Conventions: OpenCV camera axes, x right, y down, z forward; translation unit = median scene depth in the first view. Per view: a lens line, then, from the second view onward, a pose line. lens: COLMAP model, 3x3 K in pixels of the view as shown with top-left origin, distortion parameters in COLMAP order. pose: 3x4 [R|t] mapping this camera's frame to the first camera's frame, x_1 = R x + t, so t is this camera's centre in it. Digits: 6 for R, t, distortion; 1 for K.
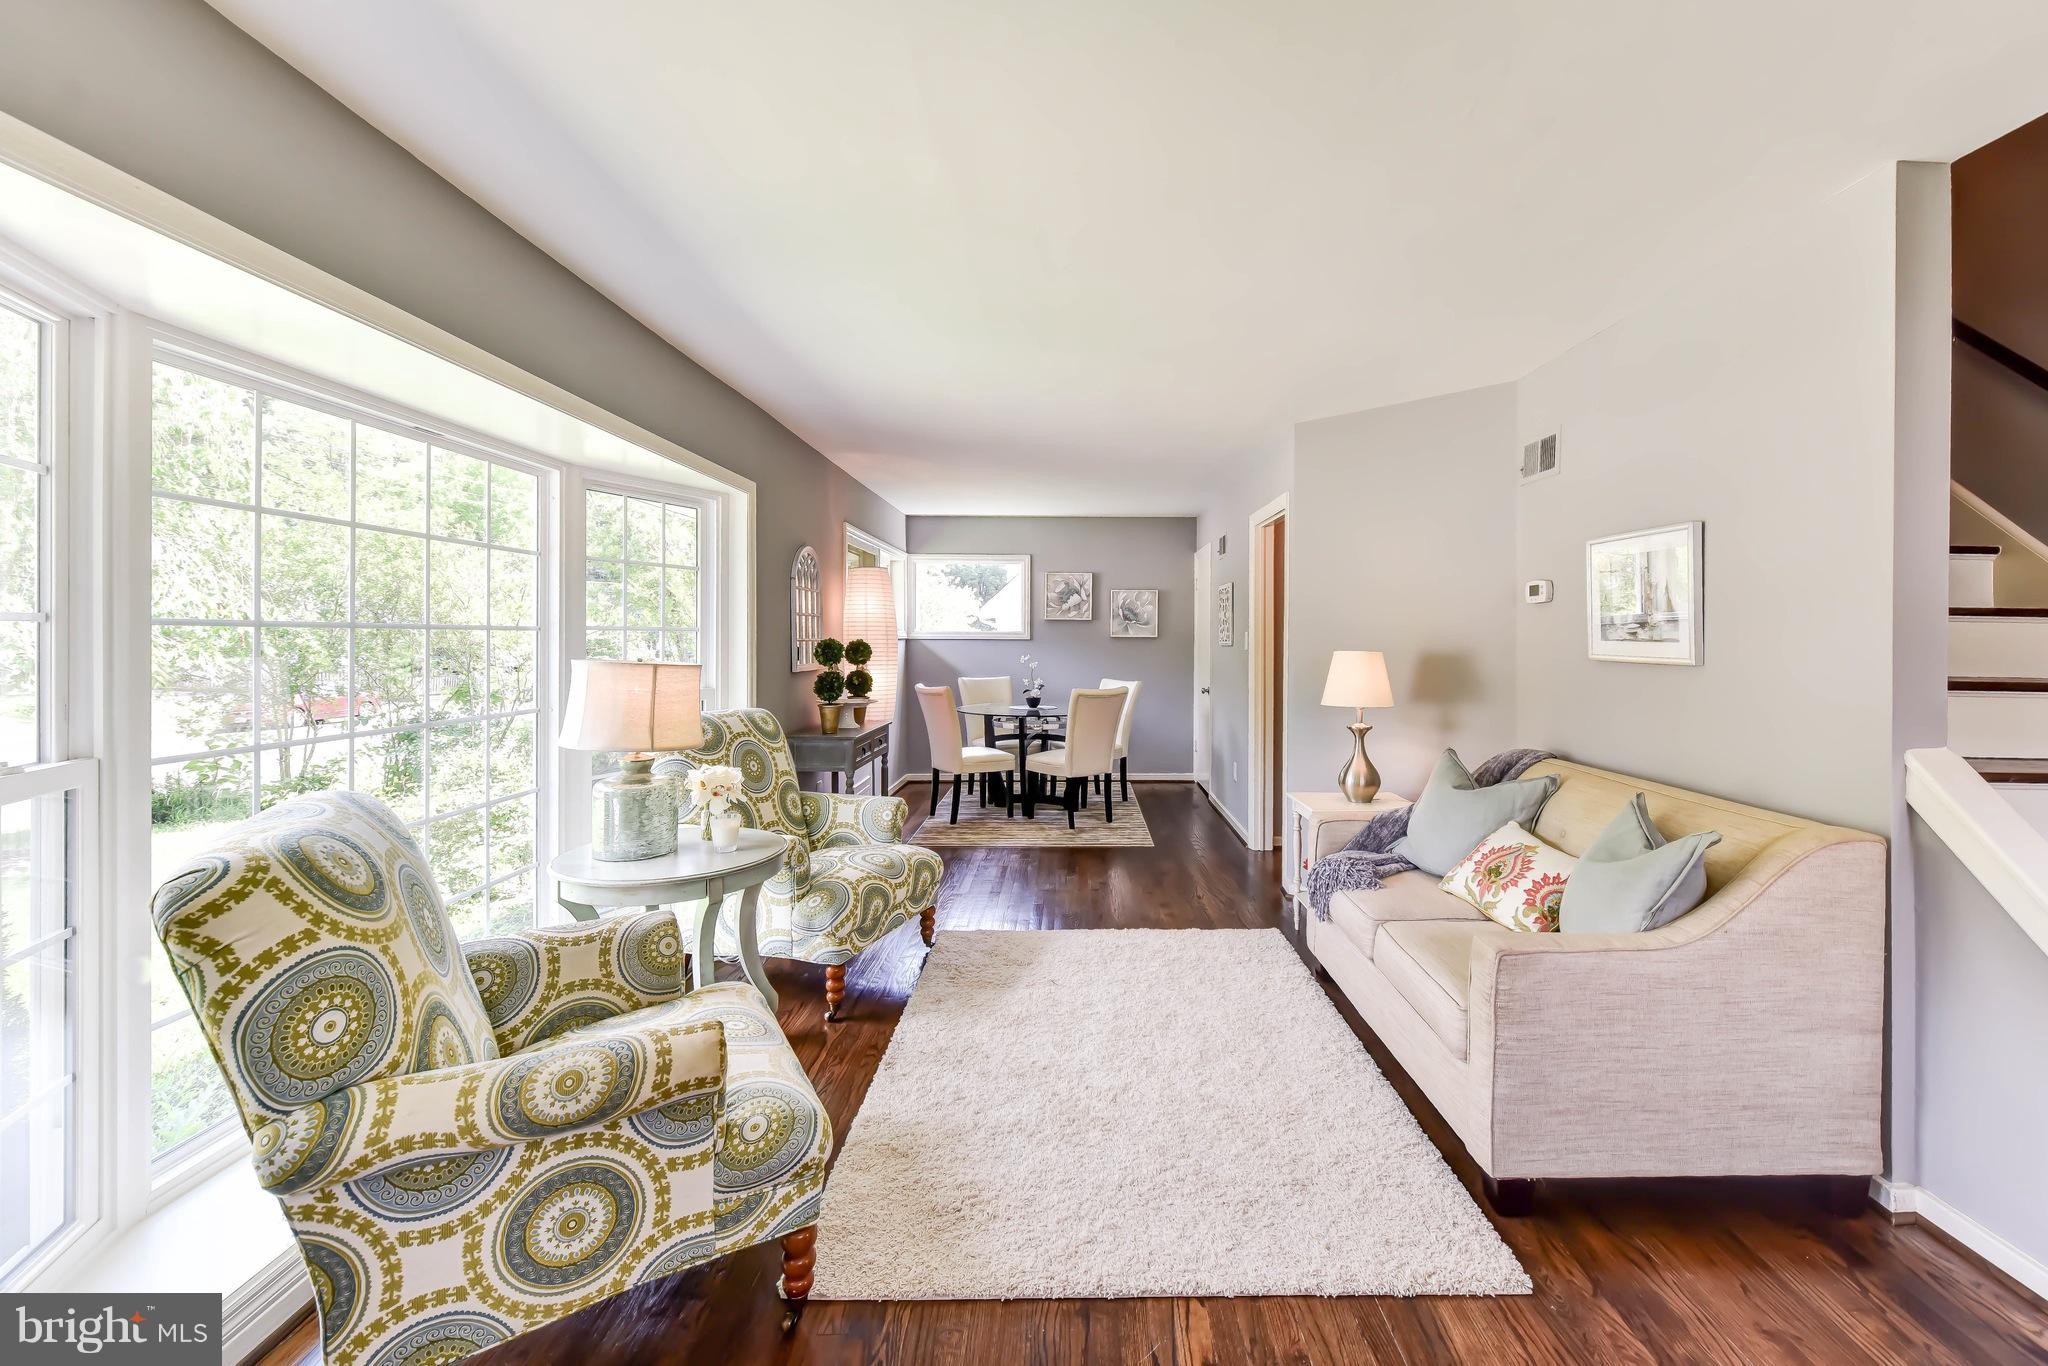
lens RADIAL K [[854.3, 0, 1079.0], [0, 854.3, 639.4], [0, 0, 1]] dist [0.007285, -0.002901]
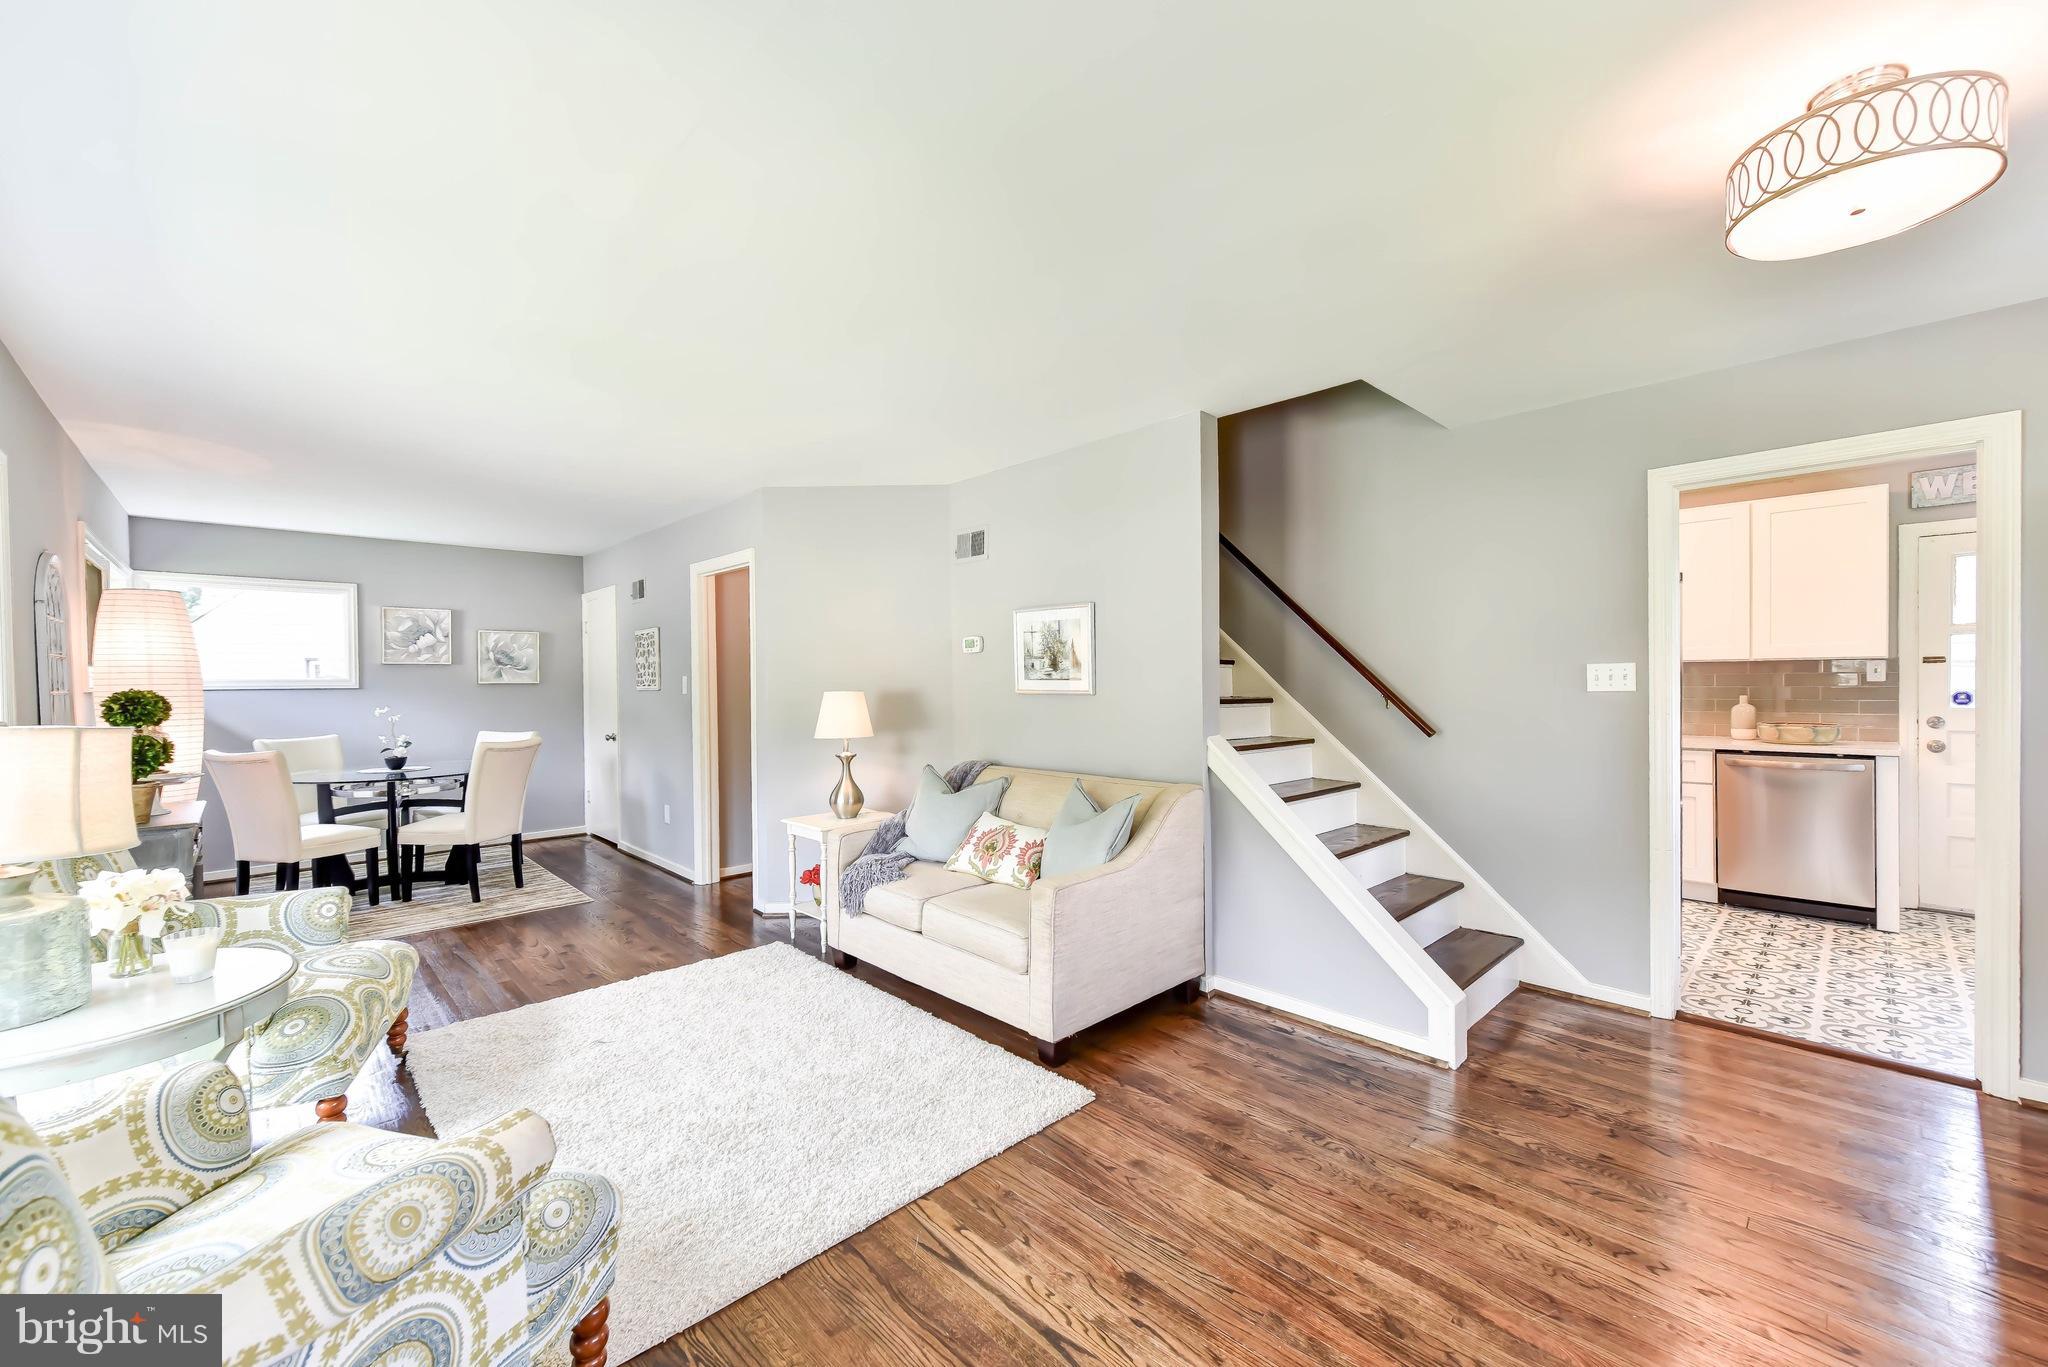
lens RADIAL K [[808.0, 0, 1029.8], [0, 808.0, 686.5], [0, 0, 1]] dist [0.002125, -0.000317]
pose [[0.728546, -0.015993, 0.684811, -0.385085], [0.013522, 0.999868, 0.008966, 0.000721], [-0.684864, 0.002728, 0.728666, 0.008615]]
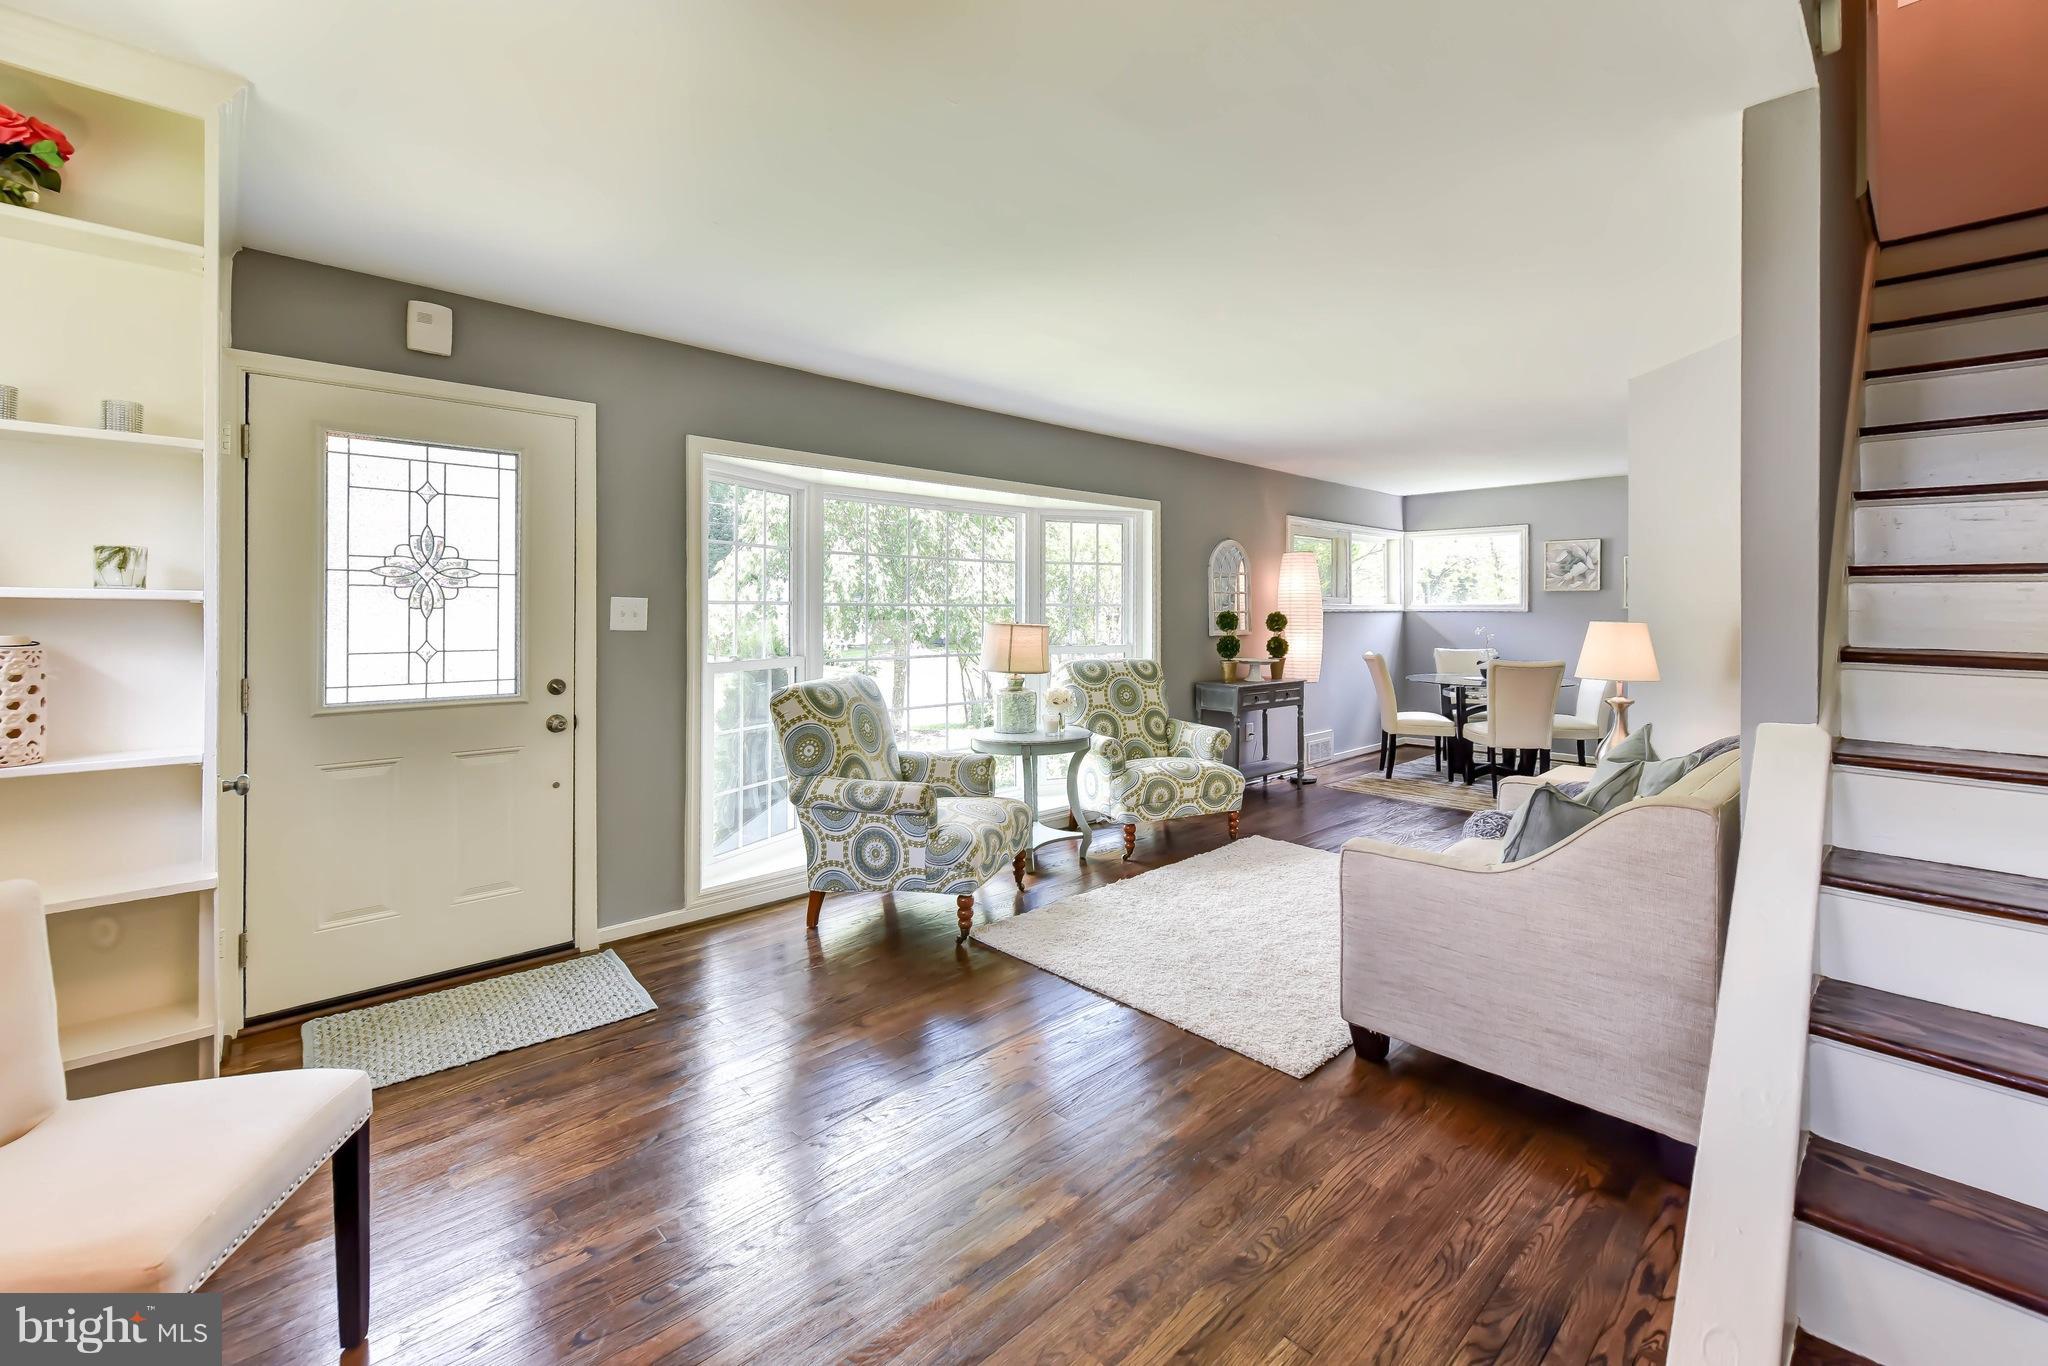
lens RADIAL K [[854.3, 0, 1066.3], [0, 854.3, 607.6], [0, 0, 1]] dist [0.007285, -0.002901]
pose [[0.696011, -0.005473, -0.718010, 0.887355], [0.000642, 0.999975, -0.007000, 0.006030], [0.718031, 0.004411, 0.695998, -0.169618]]
